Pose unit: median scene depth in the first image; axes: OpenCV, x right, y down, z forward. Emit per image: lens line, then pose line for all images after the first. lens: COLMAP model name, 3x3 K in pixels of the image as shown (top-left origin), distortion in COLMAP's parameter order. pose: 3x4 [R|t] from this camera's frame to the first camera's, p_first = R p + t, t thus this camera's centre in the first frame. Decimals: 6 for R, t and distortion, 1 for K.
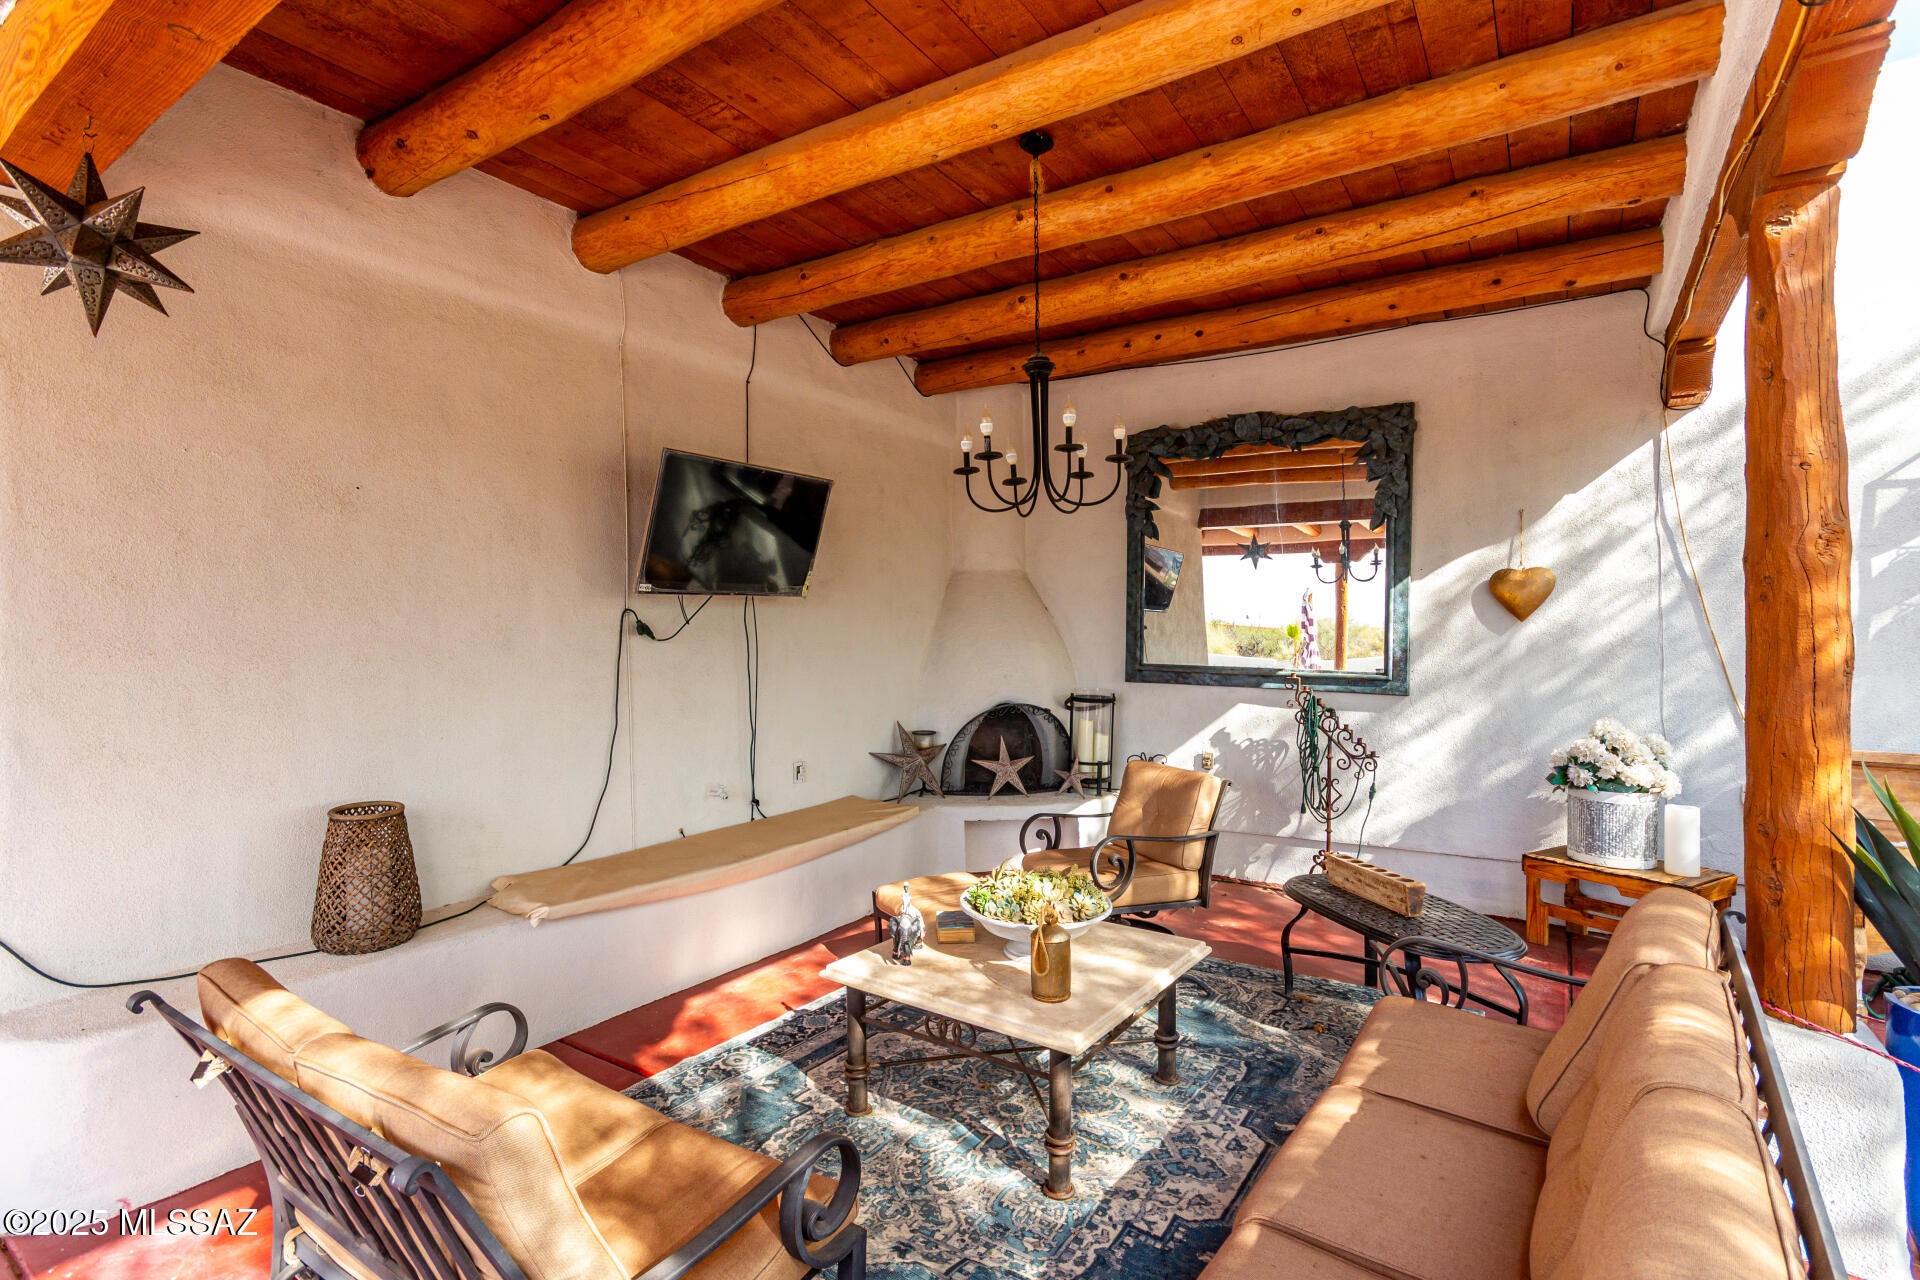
lens RADIAL K [[889.2, 0, 975.3], [0, 889.2, 637.6], [0, 0, 1]] dist [0.005322, -0.000080]
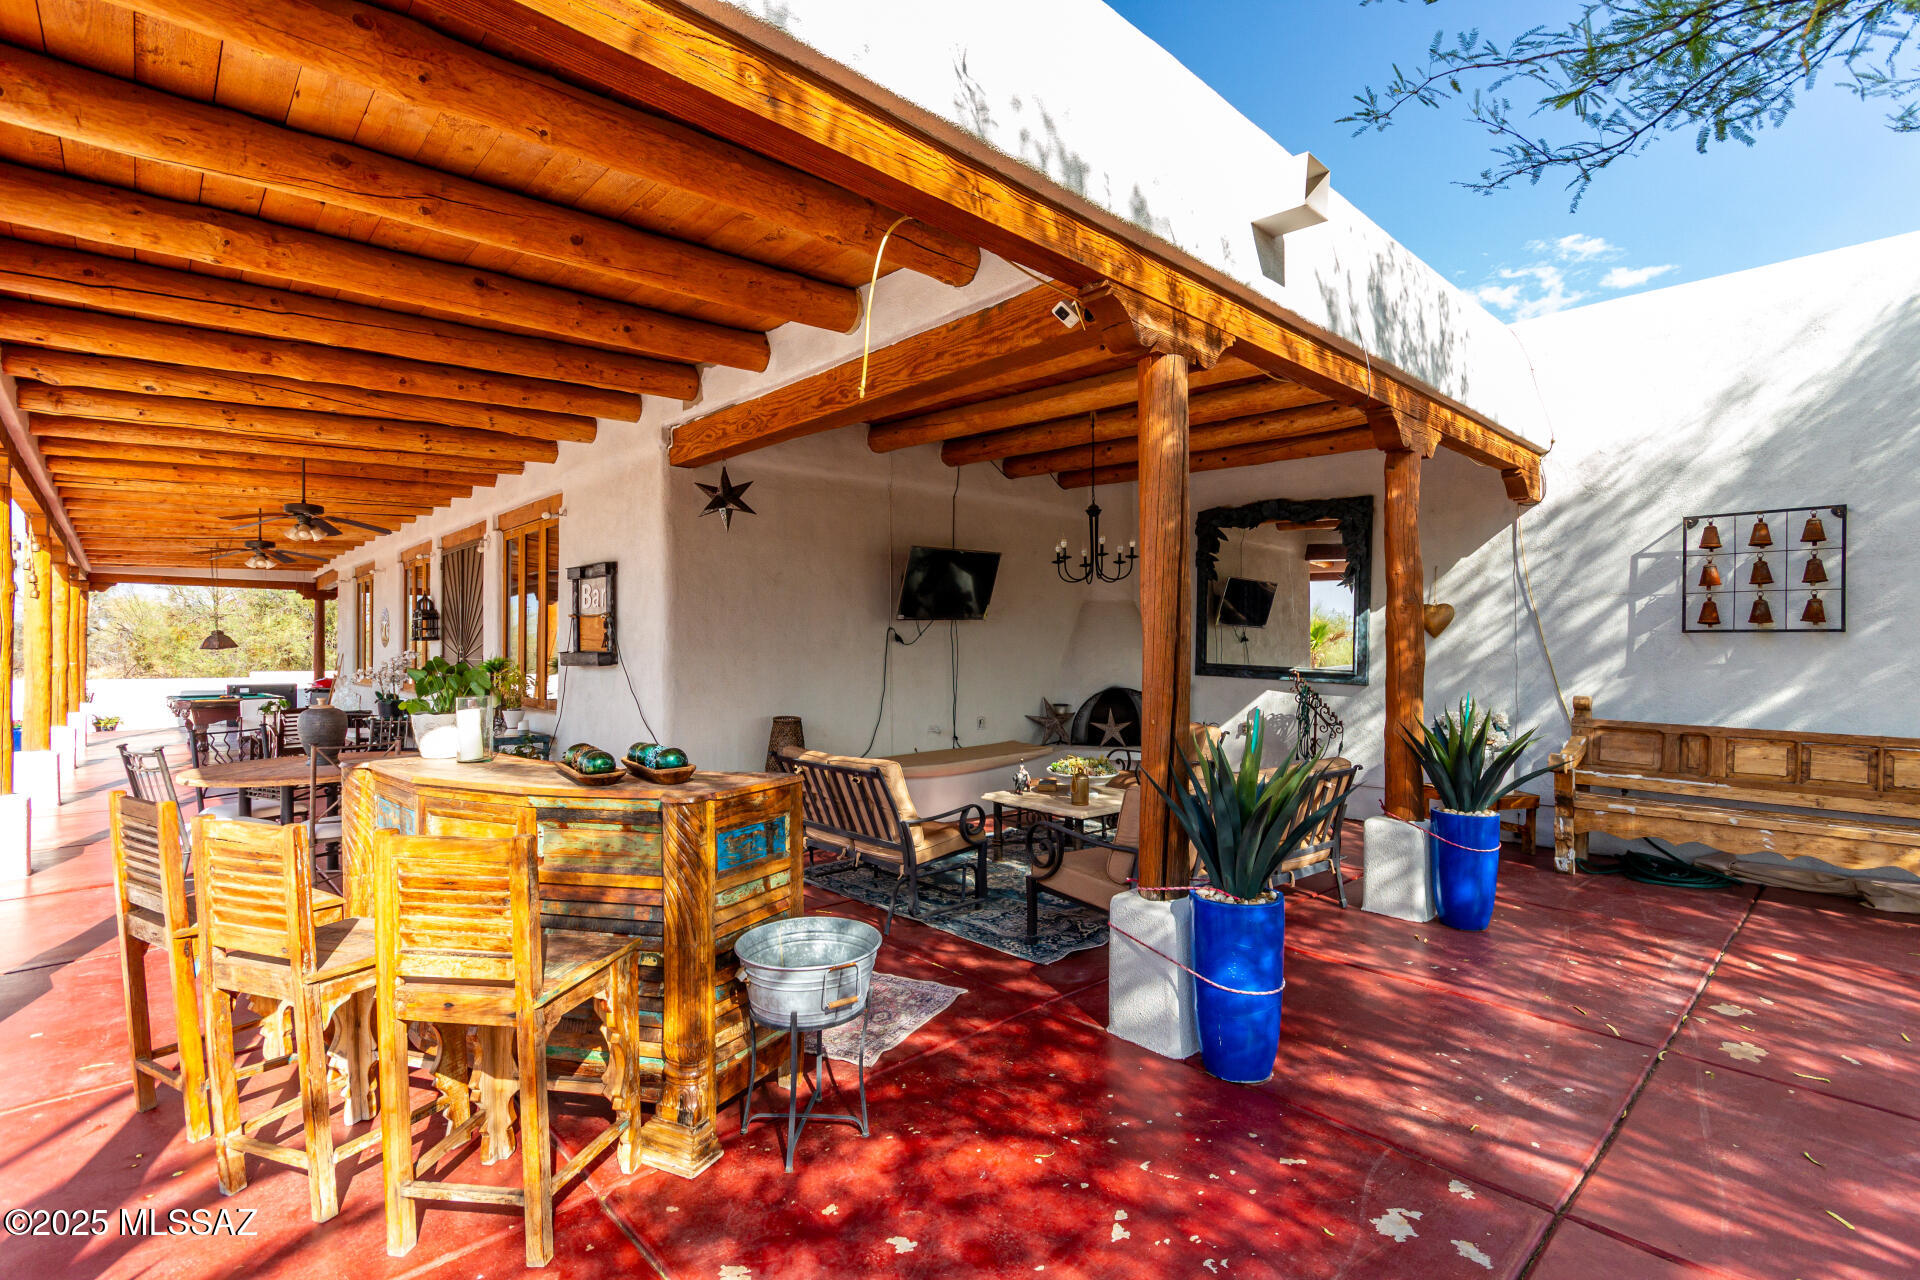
lens RADIAL K [[889.2, 0, 965.4], [0, 889.2, 637.0], [0, 0, 1]] dist [0.005322, -0.000080]
pose [[0.971752, 0.009781, -0.235801, 0.170699], [-0.011277, 0.999924, -0.004997, -0.003556], [0.235734, 0.007515, 0.971788, -0.653231]]
